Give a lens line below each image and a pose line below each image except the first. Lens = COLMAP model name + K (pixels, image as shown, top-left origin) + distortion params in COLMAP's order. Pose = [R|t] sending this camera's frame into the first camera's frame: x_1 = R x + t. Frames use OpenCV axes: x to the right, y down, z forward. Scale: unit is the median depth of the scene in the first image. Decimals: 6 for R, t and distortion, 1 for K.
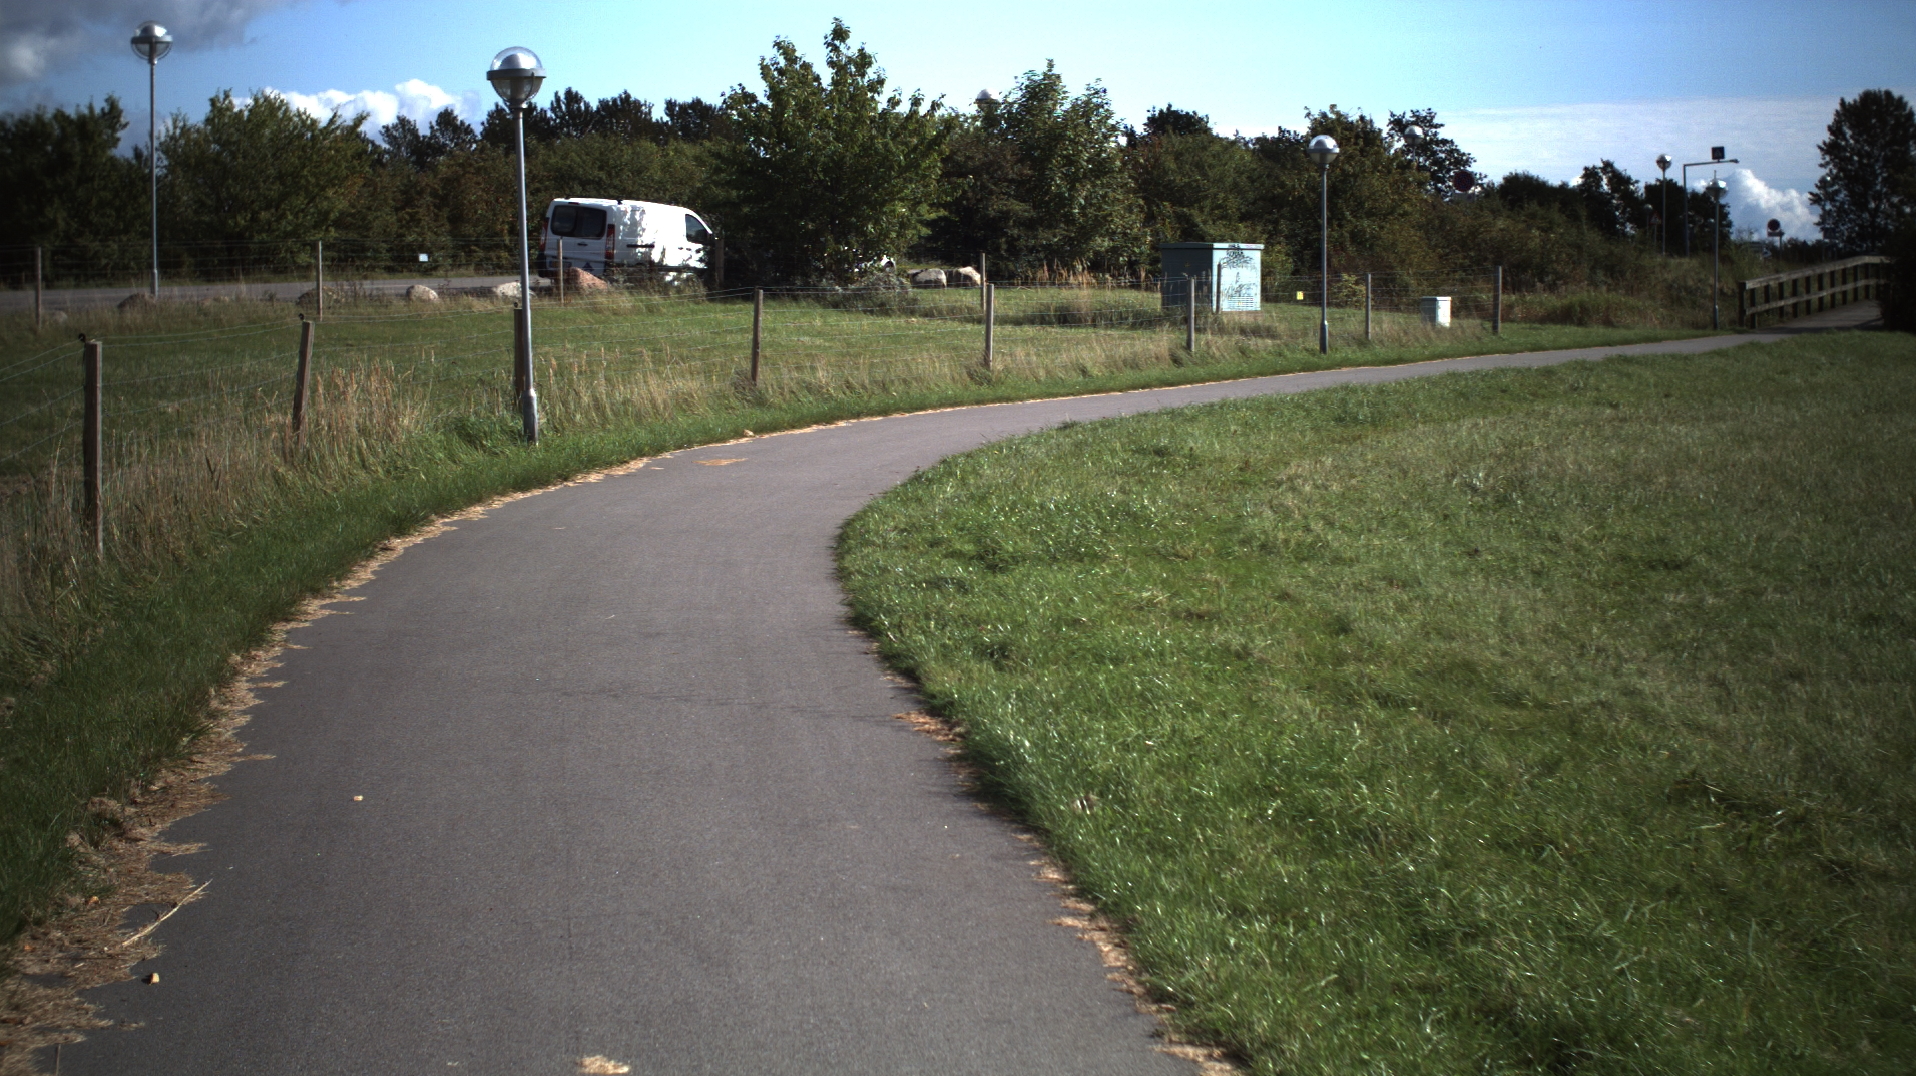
lens RADIAL K [[3401.0, 0, 958.0], [0, 3401.0, 538.0], [0, 0, 1]] dist [-0.322752, 0.555979]
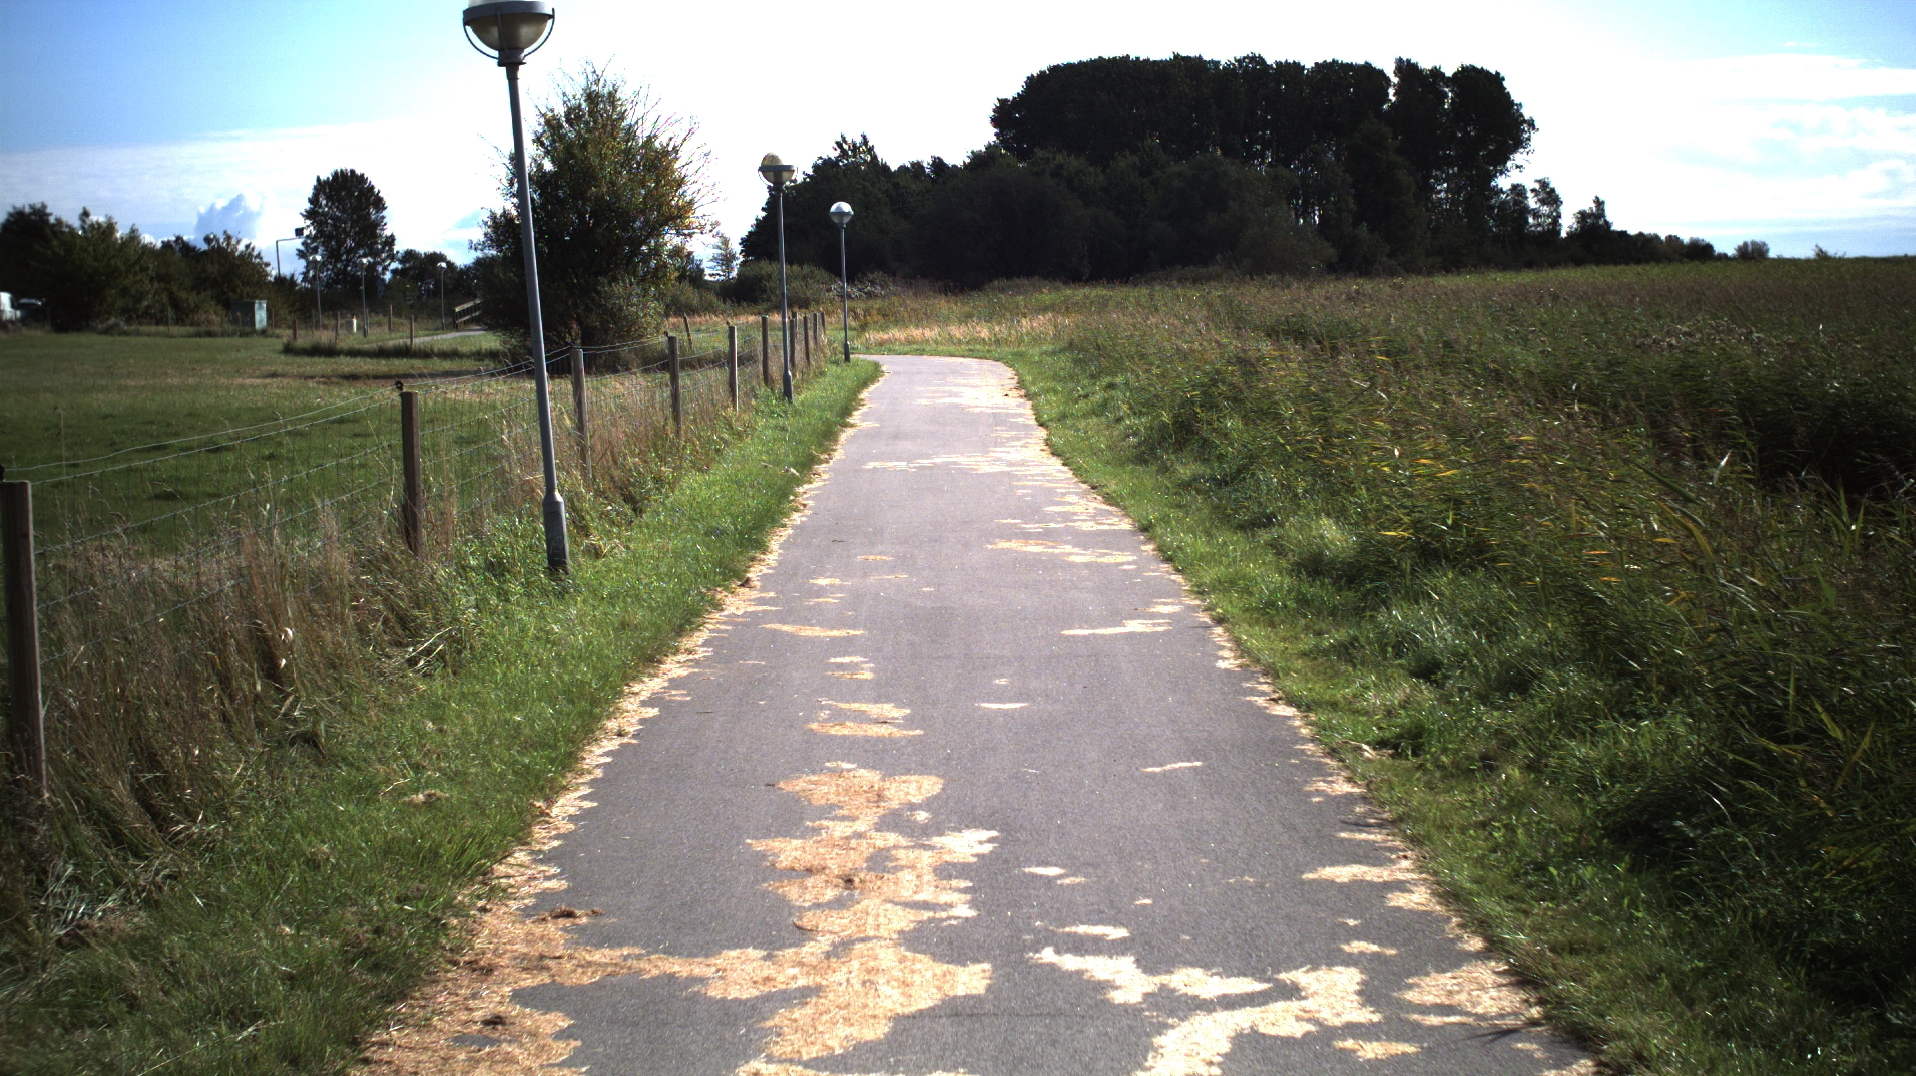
lens RADIAL K [[3401.0, 0, 958.0], [0, 3401.0, 538.0], [0, 0, 1]] dist [-0.322752, 0.555979]
pose [[0.885750, -0.058083, 0.460514, -0.552388], [0.064371, 0.997924, 0.002055, 0.099713], [-0.459677, 0.027823, 0.887650, -1.229512]]
